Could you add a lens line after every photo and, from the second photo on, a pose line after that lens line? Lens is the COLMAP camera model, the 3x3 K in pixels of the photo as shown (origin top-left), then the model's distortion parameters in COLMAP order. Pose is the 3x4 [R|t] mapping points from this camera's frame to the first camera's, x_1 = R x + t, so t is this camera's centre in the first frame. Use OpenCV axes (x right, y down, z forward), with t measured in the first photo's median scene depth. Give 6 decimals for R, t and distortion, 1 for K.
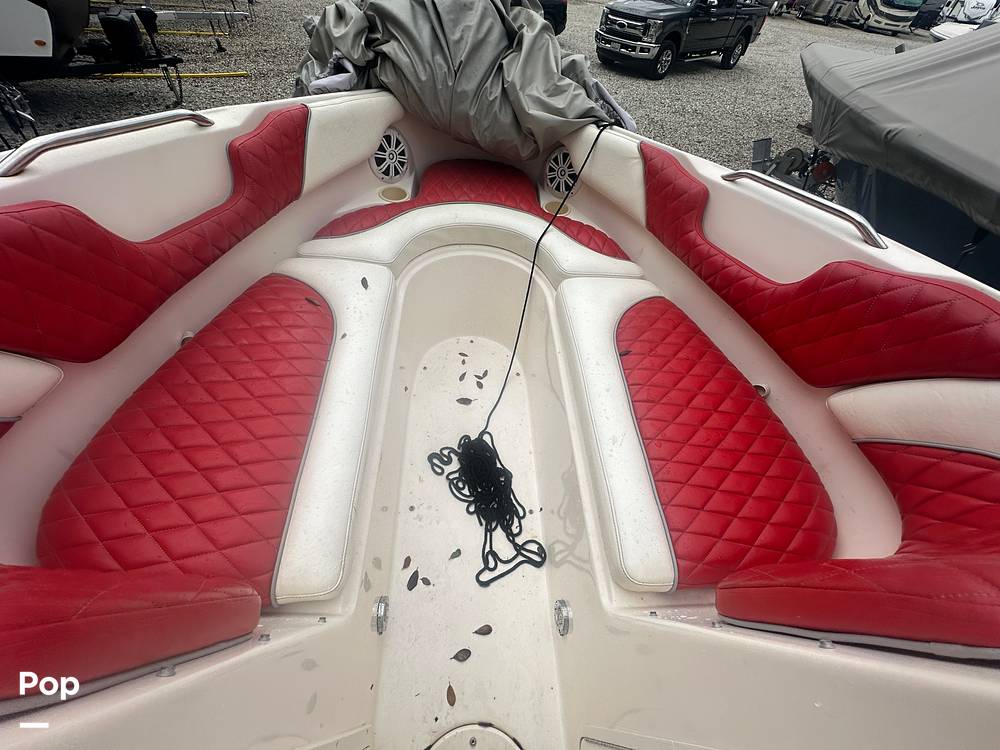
lens RADIAL K [[401.3, 0, 500.0], [0, 401.3, 375.0], [0, 0, 1]] dist [-0.000393, 0.000717]
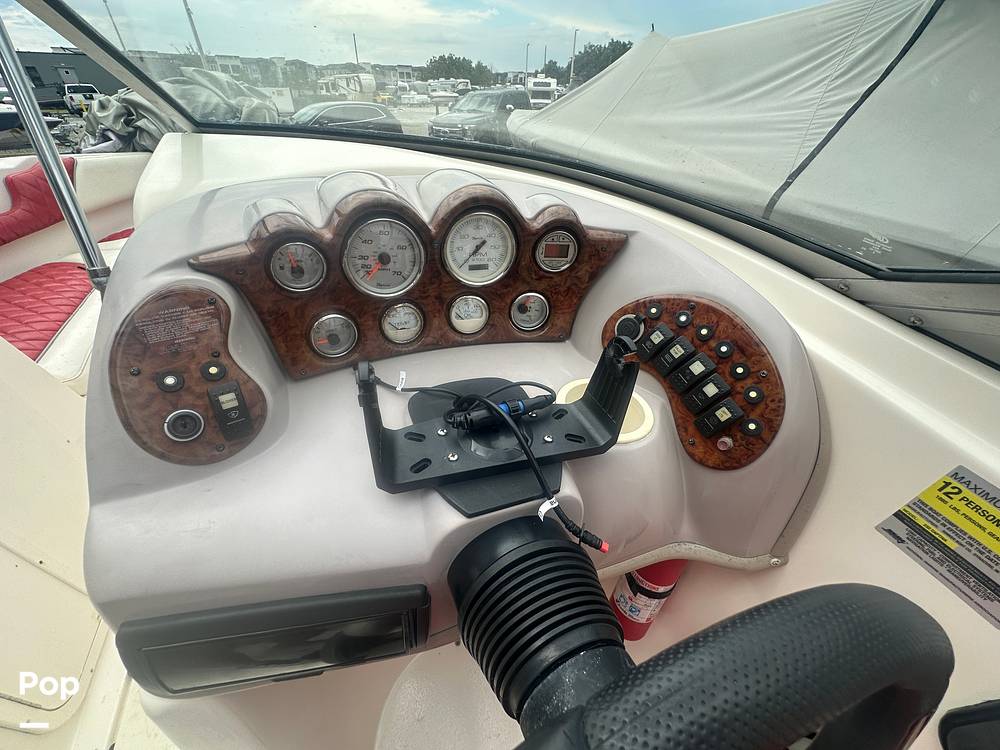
lens RADIAL K [[401.3, 0, 498.9], [0, 401.3, 374.5], [0, 0, 1]] dist [-0.000711, -0.000368]
pose [[0.955595, -0.231235, 0.182669, 0.476170], [0.262548, 0.949568, -0.171435, 0.639958], [-0.133815, 0.211782, 0.968112, -0.401053]]
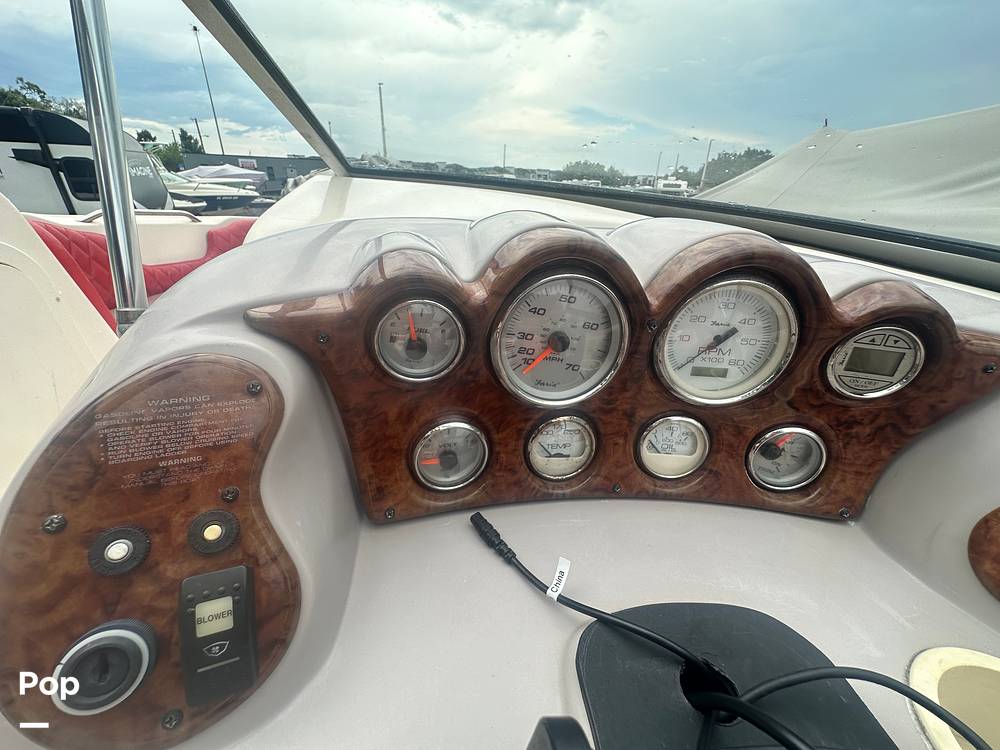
lens RADIAL K [[401.3, 0, 500.0], [0, 401.3, 375.0], [0, 0, 1]] dist [-0.000393, 0.000717]
pose [[0.997870, -0.062190, -0.019686, 0.442121], [0.050040, 0.923388, -0.380593, 0.550659], [0.041847, 0.378798, 0.924533, -0.255147]]
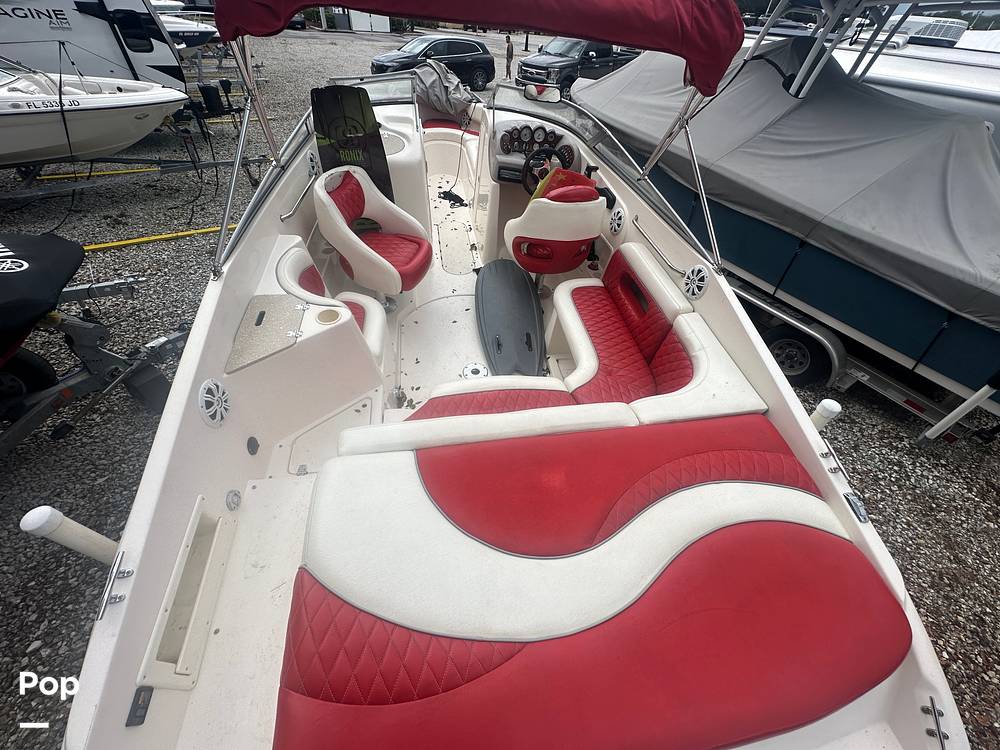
lens RADIAL K [[401.3, 0, 500.0], [0, 401.3, 375.0], [0, 0, 1]] dist [-0.000393, 0.000717]
pose [[0.993444, -0.097476, 0.059725, 0.026830], [0.101774, 0.992071, -0.073734, 2.065311], [-0.052064, 0.079329, 0.995488, -2.368373]]
